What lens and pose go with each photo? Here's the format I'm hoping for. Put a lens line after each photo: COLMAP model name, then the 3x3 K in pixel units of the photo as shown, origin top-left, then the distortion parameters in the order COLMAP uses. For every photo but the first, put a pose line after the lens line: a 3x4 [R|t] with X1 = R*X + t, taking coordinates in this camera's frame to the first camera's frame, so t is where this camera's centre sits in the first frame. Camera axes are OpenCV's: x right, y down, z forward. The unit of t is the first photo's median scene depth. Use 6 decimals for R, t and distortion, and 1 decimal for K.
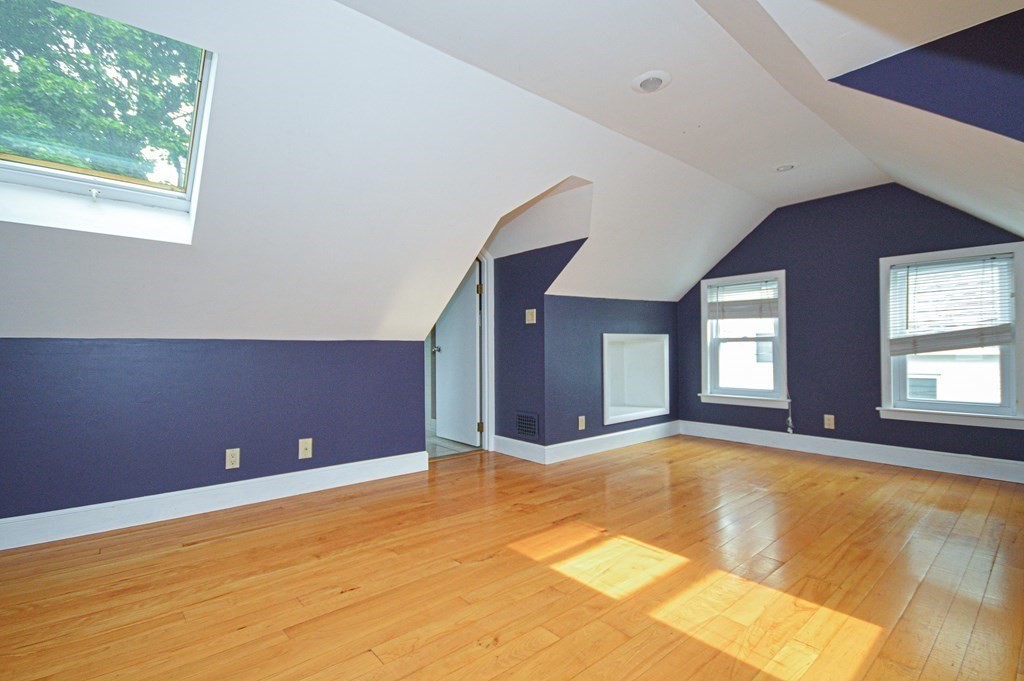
lens RADIAL K [[436.9, 0, 515.0], [0, 436.9, 346.8], [0, 0, 1]] dist [0.000429, -0.000365]
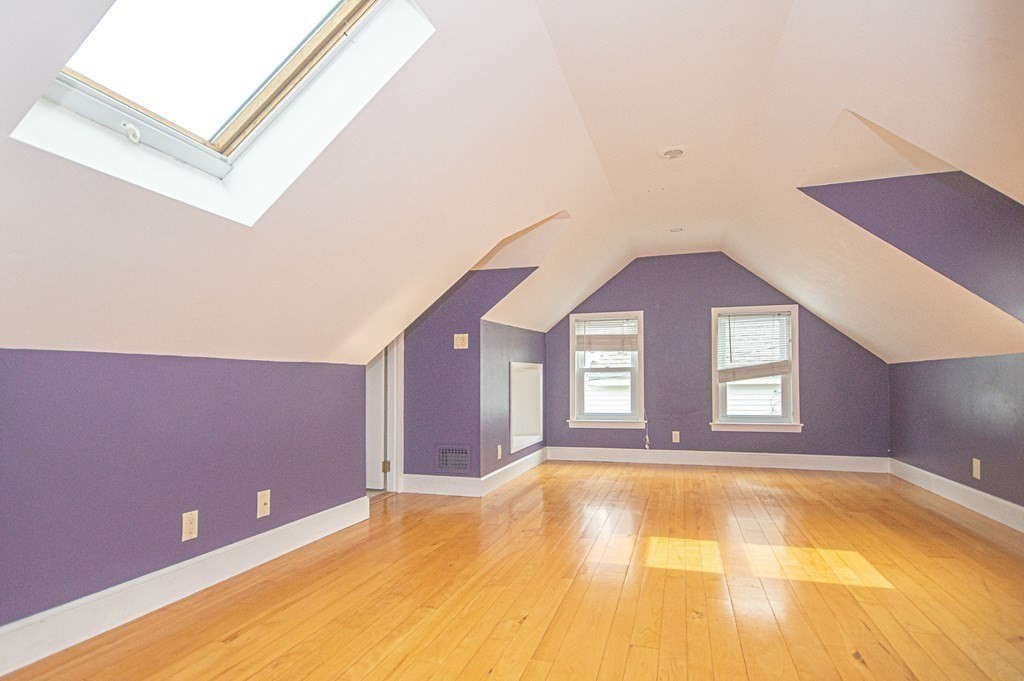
lens RADIAL K [[503.9, 0, 493.1], [0, 503.9, 376.0], [0, 0, 1]] dist [0.005670, 0.001420]
pose [[0.863869, 0.006910, 0.503669, -0.418872], [-0.003135, 0.999960, -0.008342, 0.012395], [-0.503706, 0.005627, 0.863857, 0.029645]]
